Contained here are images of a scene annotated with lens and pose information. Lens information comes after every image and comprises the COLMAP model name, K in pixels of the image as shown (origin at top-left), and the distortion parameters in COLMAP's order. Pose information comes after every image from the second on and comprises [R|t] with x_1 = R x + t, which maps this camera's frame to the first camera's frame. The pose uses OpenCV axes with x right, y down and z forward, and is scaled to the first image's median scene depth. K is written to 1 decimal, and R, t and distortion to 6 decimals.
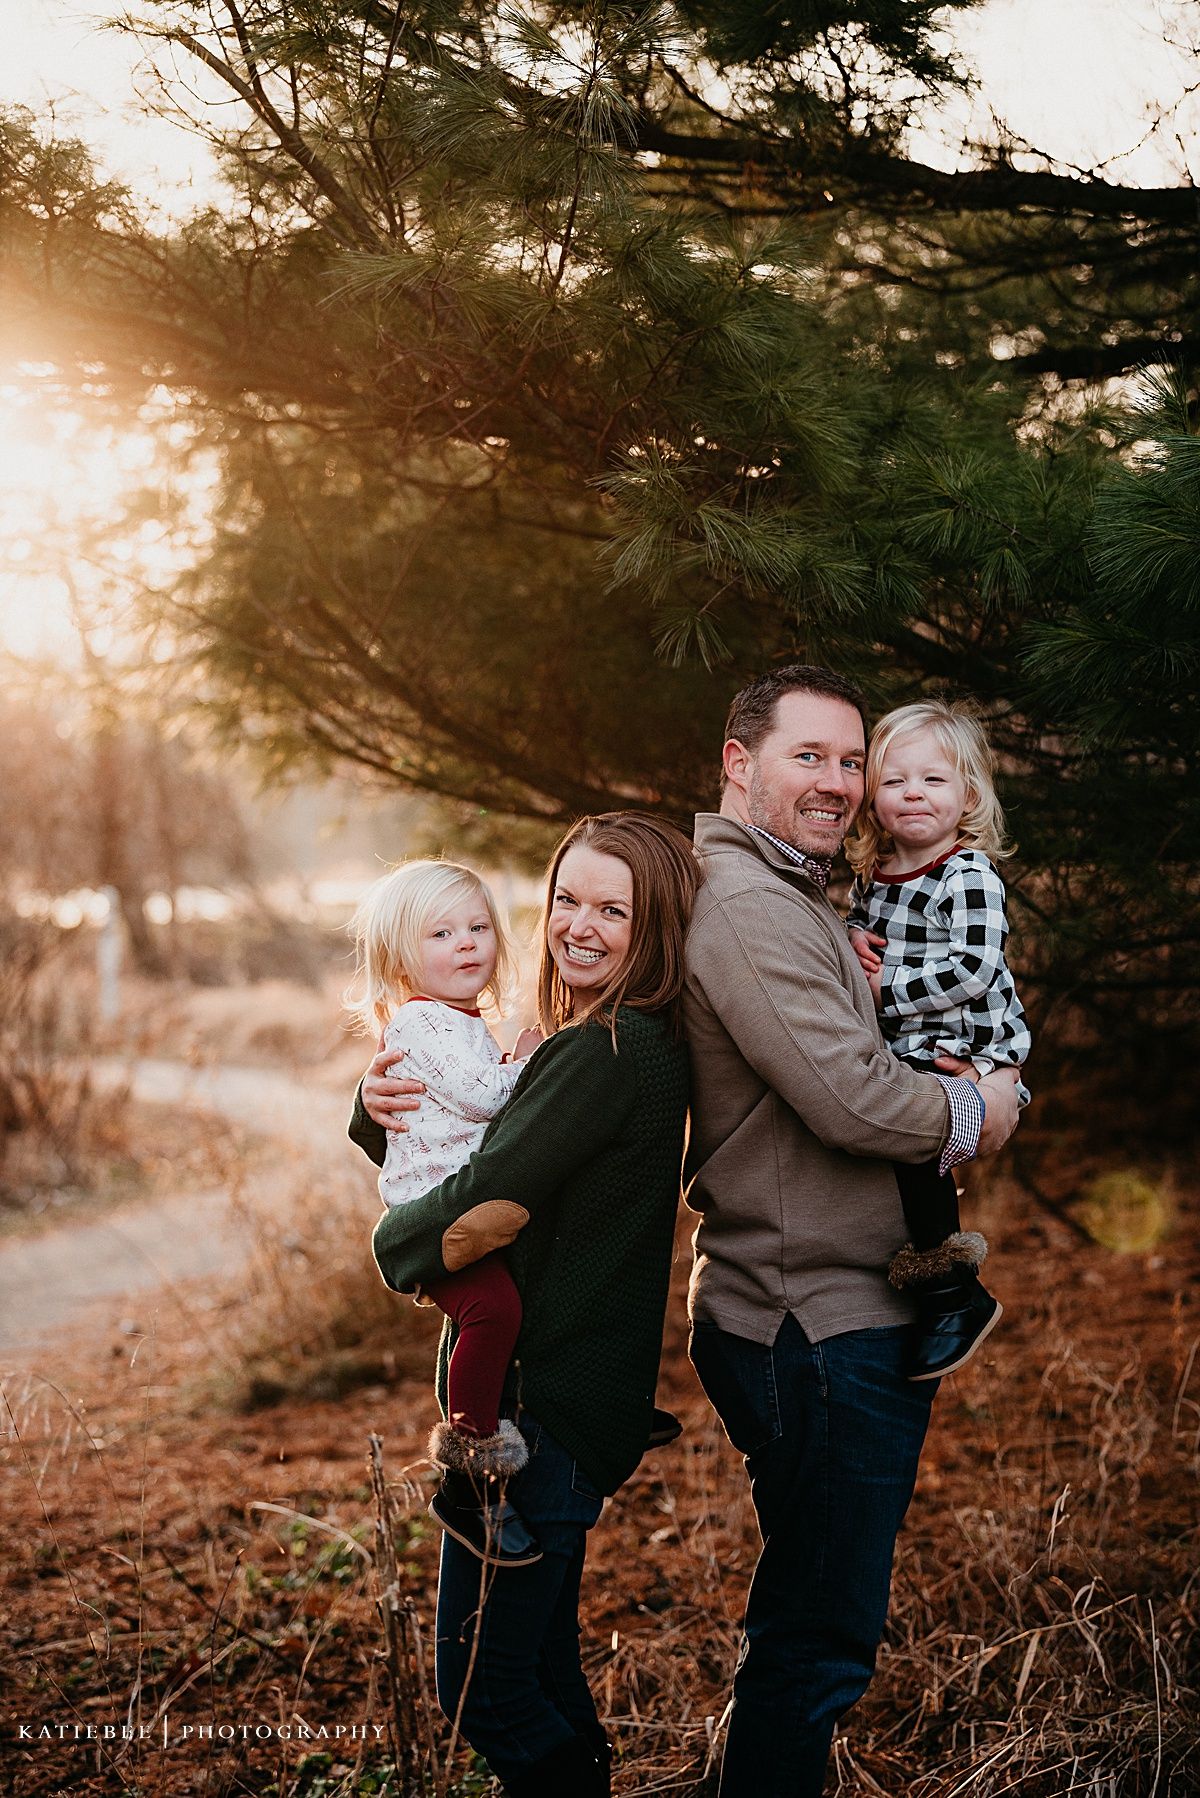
lens RADIAL K [[3958.5, 0, 607.4], [0, 3958.5, 894.0], [0, 0, 1]] dist [0.395222, 0.000000]
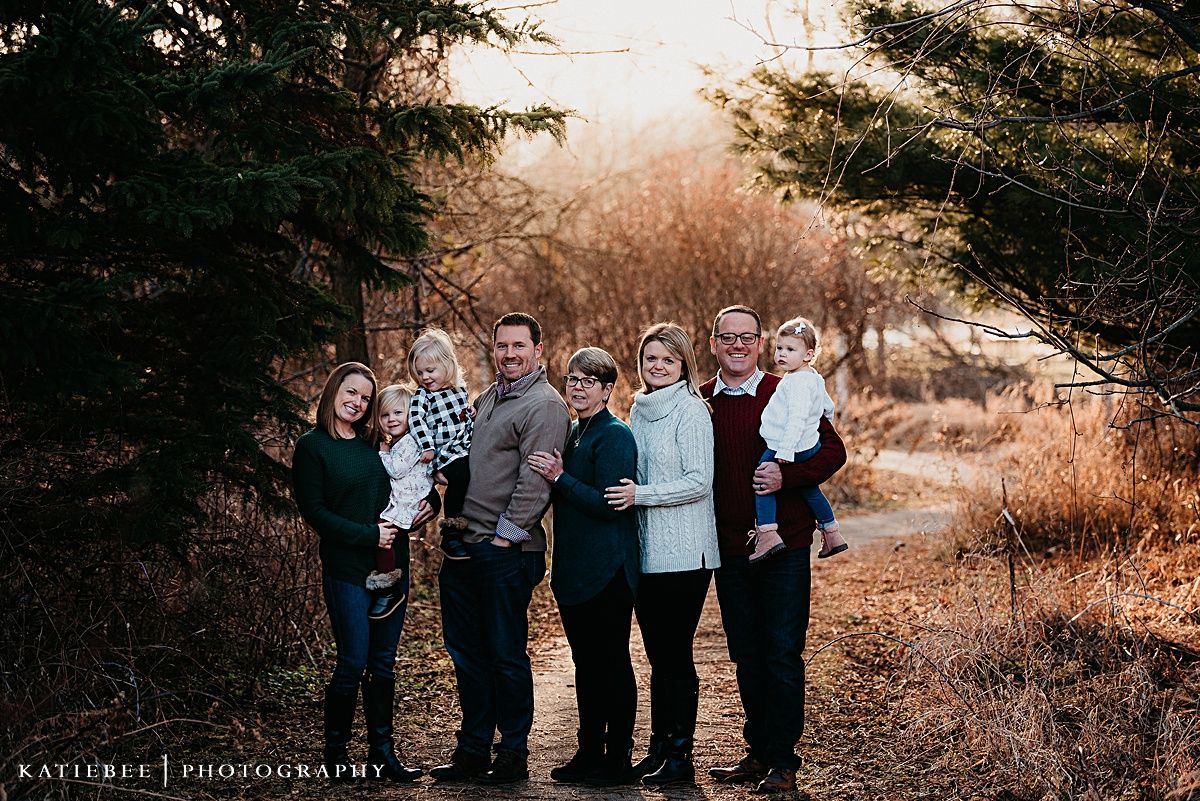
lens RADIAL K [[3562.4, 0, 599.3], [0, 3562.4, 408.2], [0, 0, 1]] dist [0.411839, 0.000000]
pose [[0.983594, 0.031509, -0.177624, 0.089331], [-0.027524, 0.999312, 0.024855, -0.014872], [0.178285, -0.019558, 0.983785, -1.318709]]
